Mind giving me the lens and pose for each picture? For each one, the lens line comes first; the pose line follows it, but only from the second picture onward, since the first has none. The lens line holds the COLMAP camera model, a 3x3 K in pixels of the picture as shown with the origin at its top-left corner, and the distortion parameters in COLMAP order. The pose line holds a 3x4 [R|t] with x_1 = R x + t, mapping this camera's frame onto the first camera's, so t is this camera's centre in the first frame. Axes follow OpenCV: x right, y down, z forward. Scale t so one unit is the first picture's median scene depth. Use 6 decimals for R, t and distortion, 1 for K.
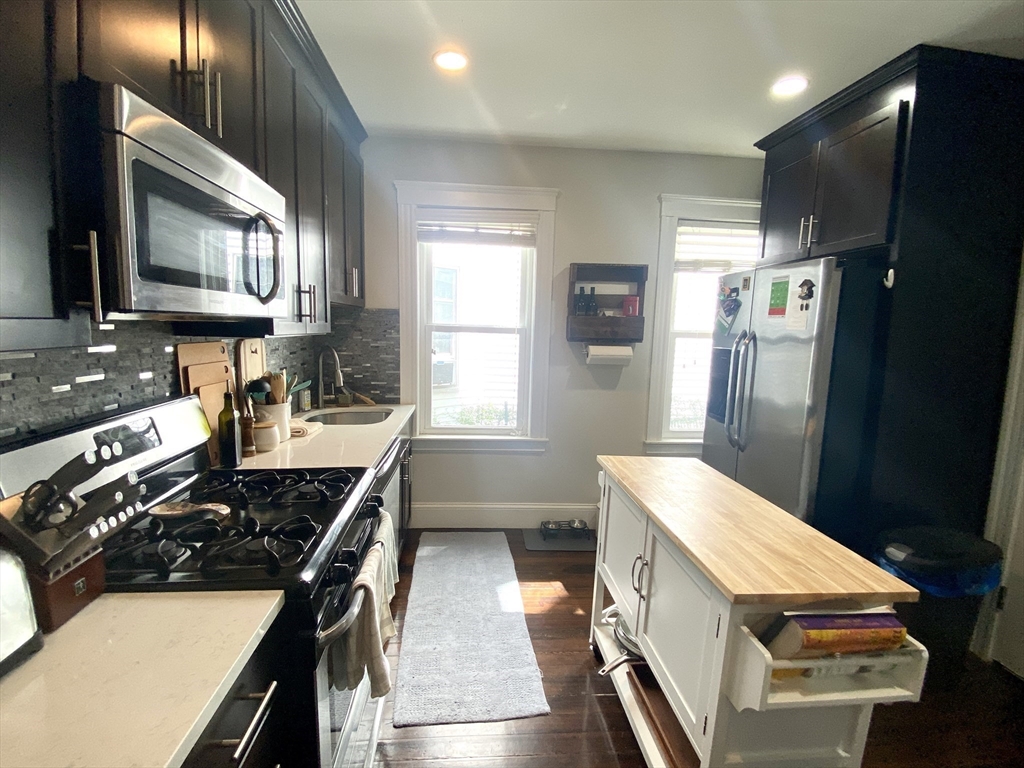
lens RADIAL K [[470.1, 0, 512.0], [0, 470.1, 384.0], [0, 0, 1]] dist [0.042048, -0.000145]
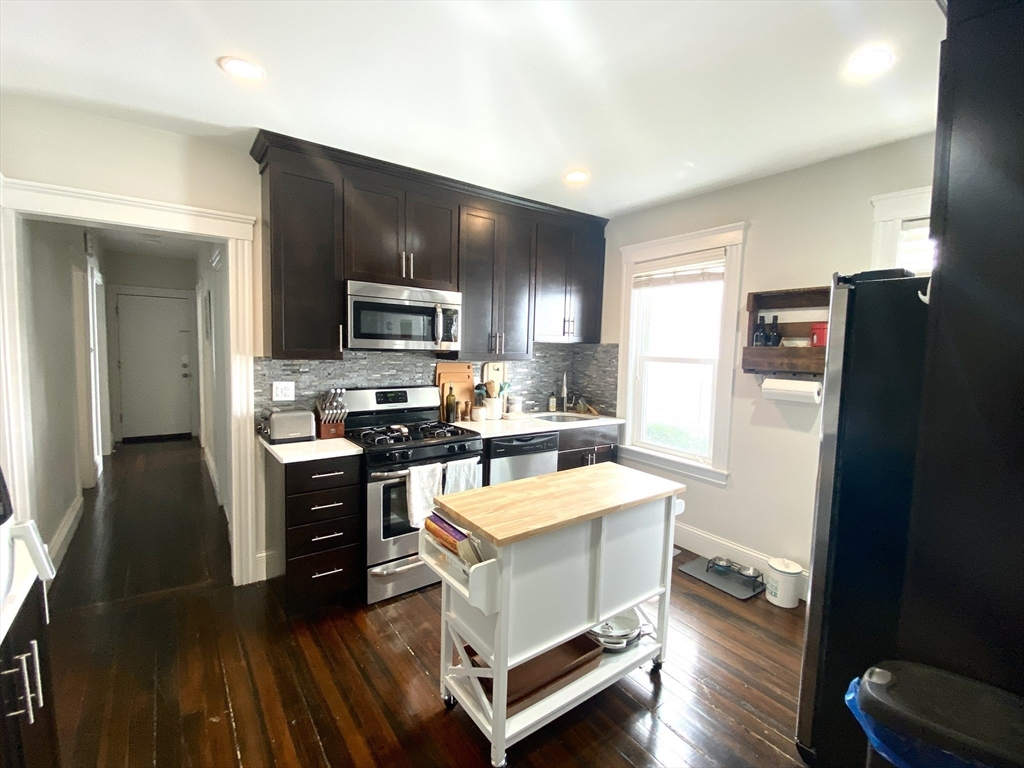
lens RADIAL K [[467.4, 0, 512.0], [0, 467.4, 384.0], [0, 0, 1]] dist [0.085606, 0.000011]
pose [[0.520244, 0.056849, -0.852124, 0.720105], [-0.116984, 0.993120, -0.005166, -0.007848], [0.845968, 0.102372, 0.523315, 0.089496]]
